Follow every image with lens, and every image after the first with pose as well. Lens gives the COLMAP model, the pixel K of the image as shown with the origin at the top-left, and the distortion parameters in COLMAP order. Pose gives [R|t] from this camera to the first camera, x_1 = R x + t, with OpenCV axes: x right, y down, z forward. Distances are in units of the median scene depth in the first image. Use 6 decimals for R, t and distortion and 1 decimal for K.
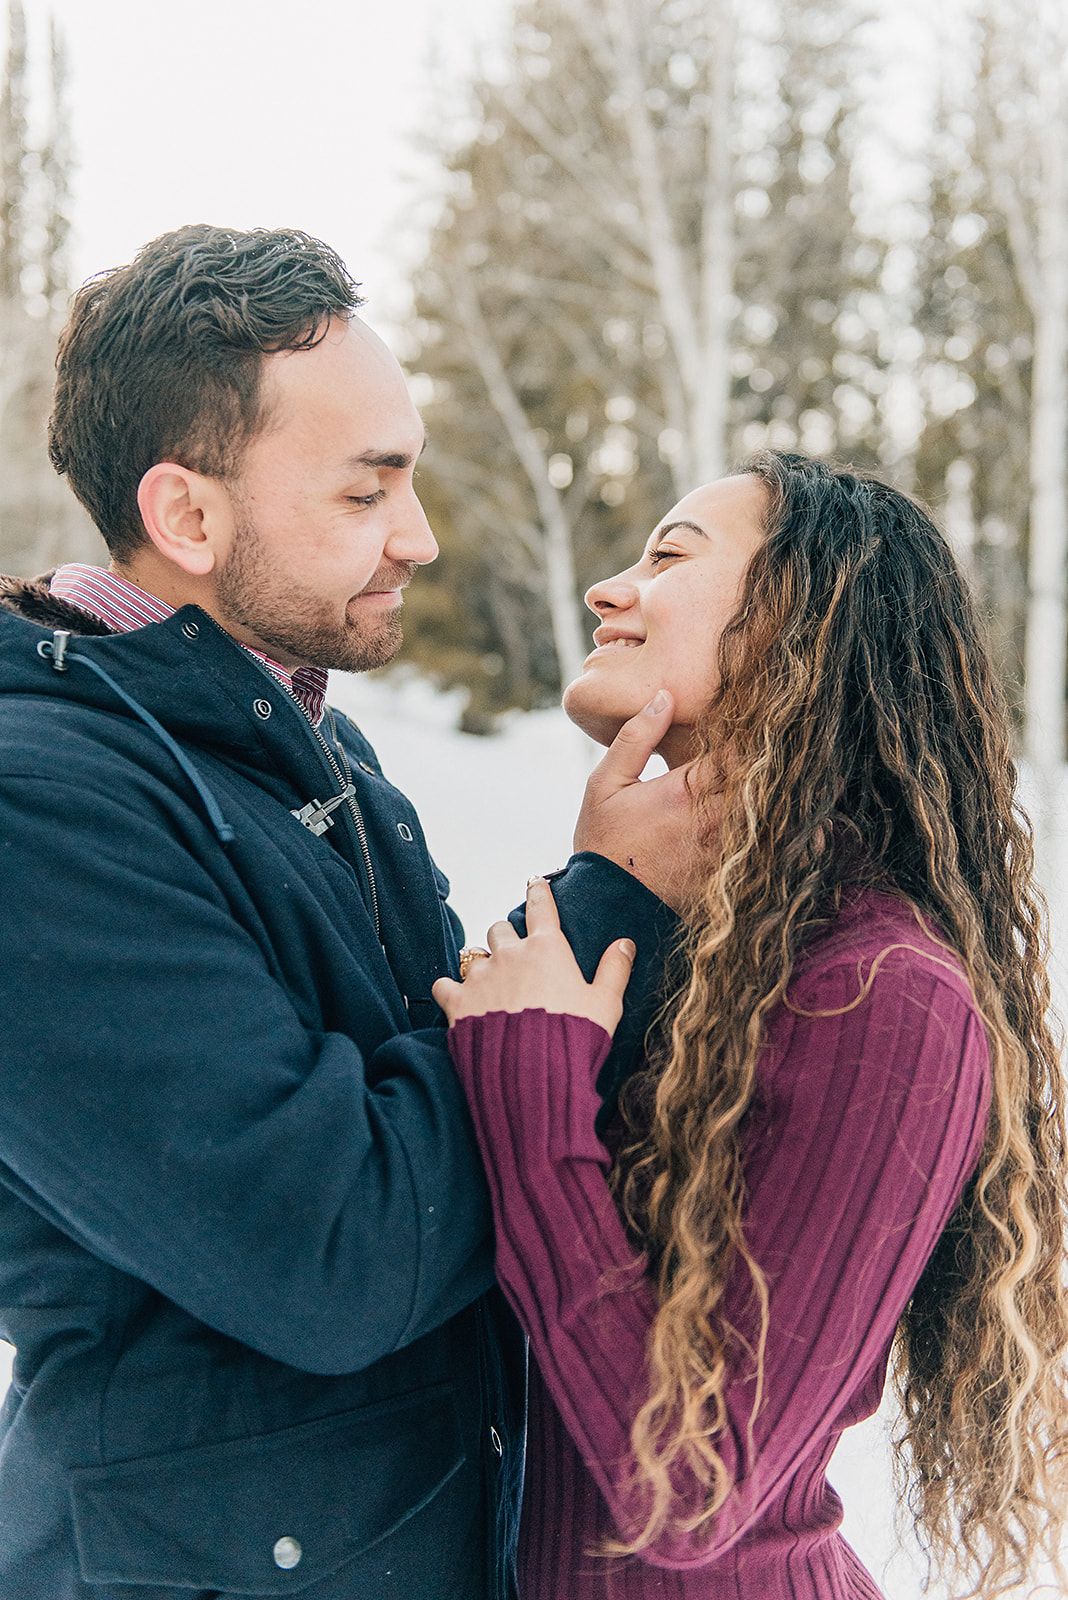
lens RADIAL K [[1825.2, 0, 540.6], [0, 1825.2, 795.8], [0, 0, 1]] dist [0.012073, 0.000000]
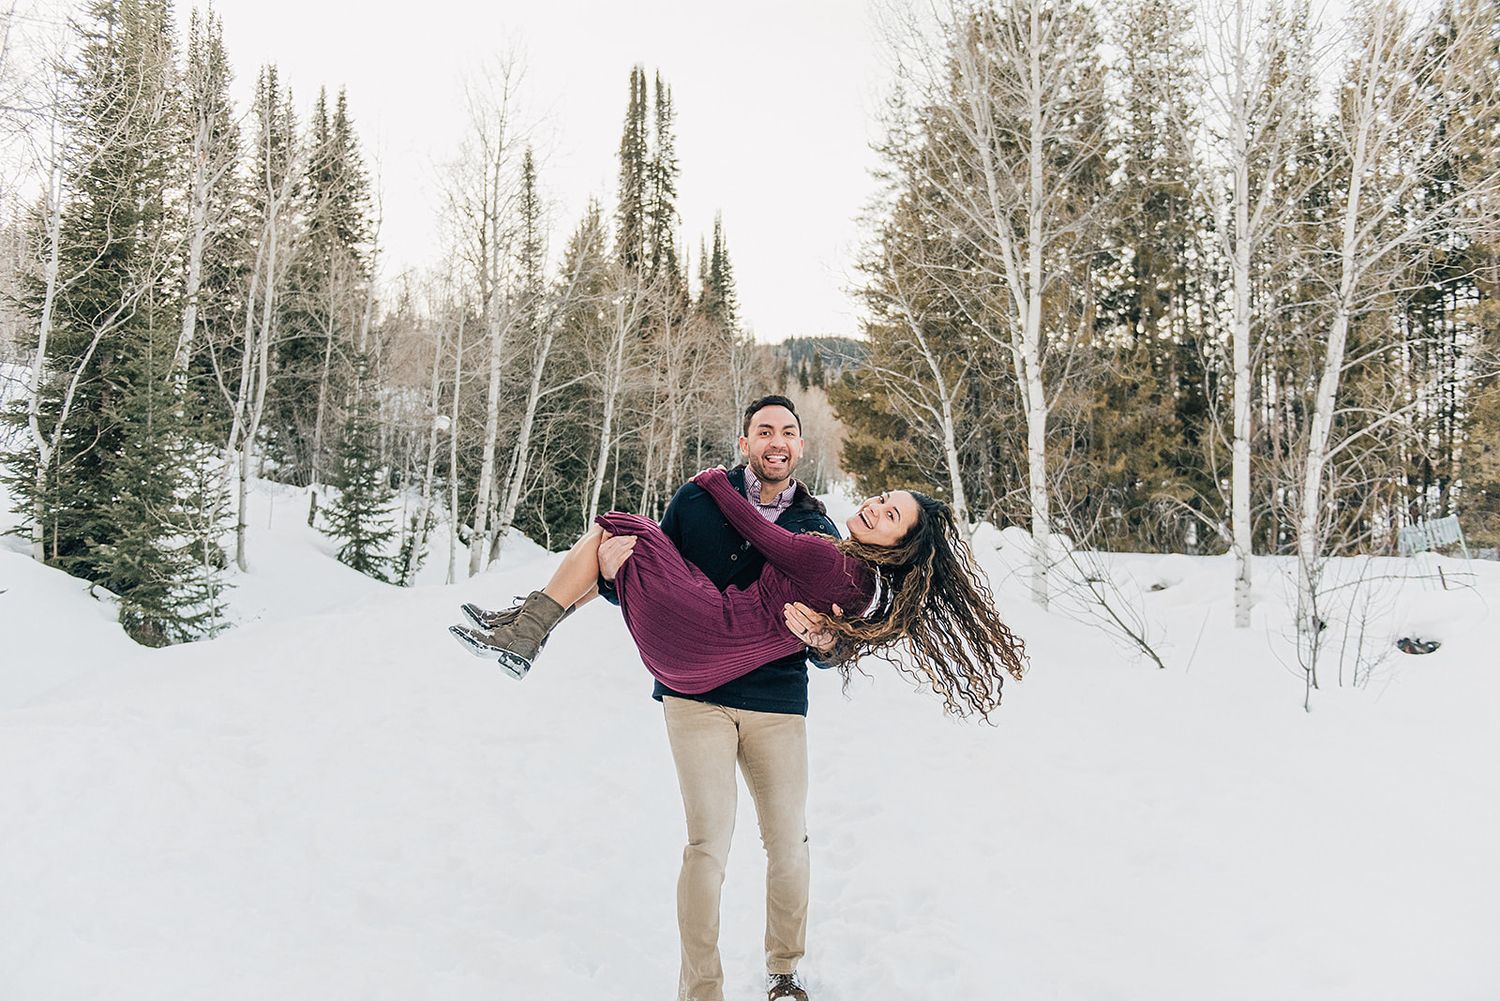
lens RADIAL K [[1334.1, 0, 747.2], [0, 1334.1, 502.7], [0, 0, 1]] dist [0.006305, -0.028140]
pose [[0.981034, -0.012505, -0.193431, 0.029445], [-0.000616, 0.997711, -0.067625, 0.011135], [0.193834, 0.066461, 0.978780, -0.099451]]
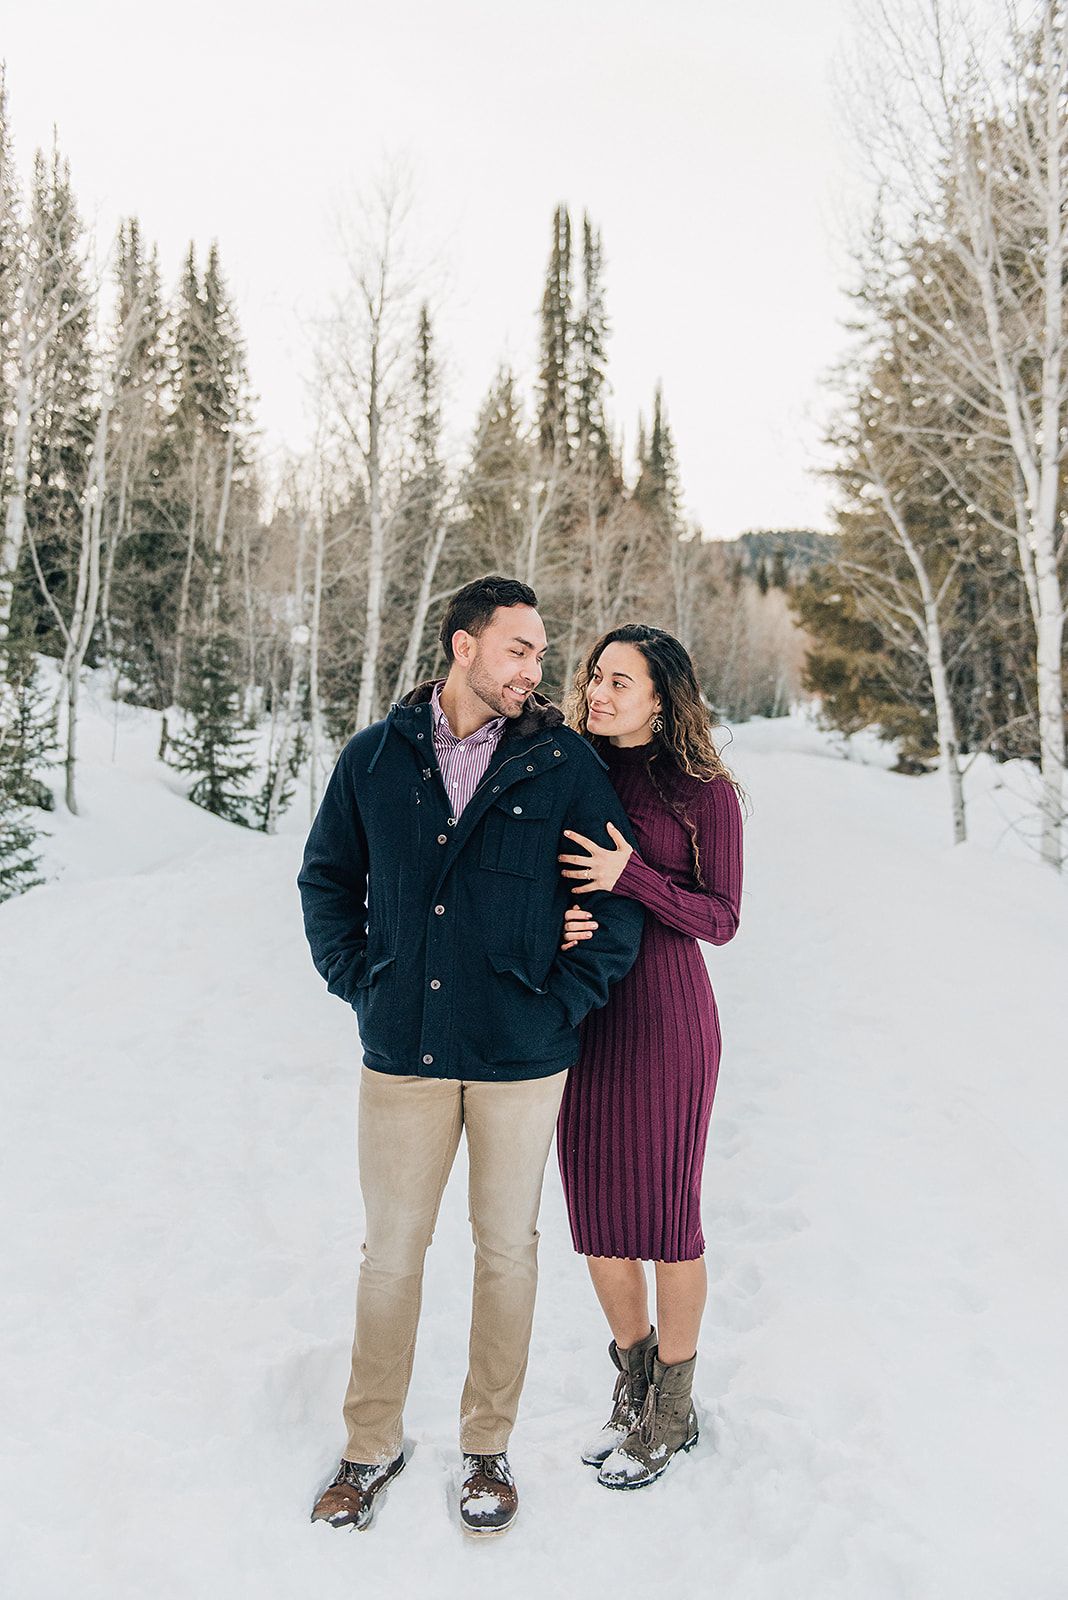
lens RADIAL K [[1553.0, 0, 534.7], [0, 1553.0, 784.4], [0, 0, 1]] dist [-0.005130, 0.000000]
pose [[0.955603, -0.000908, -0.294656, 0.029427], [-0.008313, 0.999514, -0.030041, 0.006838], [0.294540, 0.031156, 0.955131, -0.064592]]
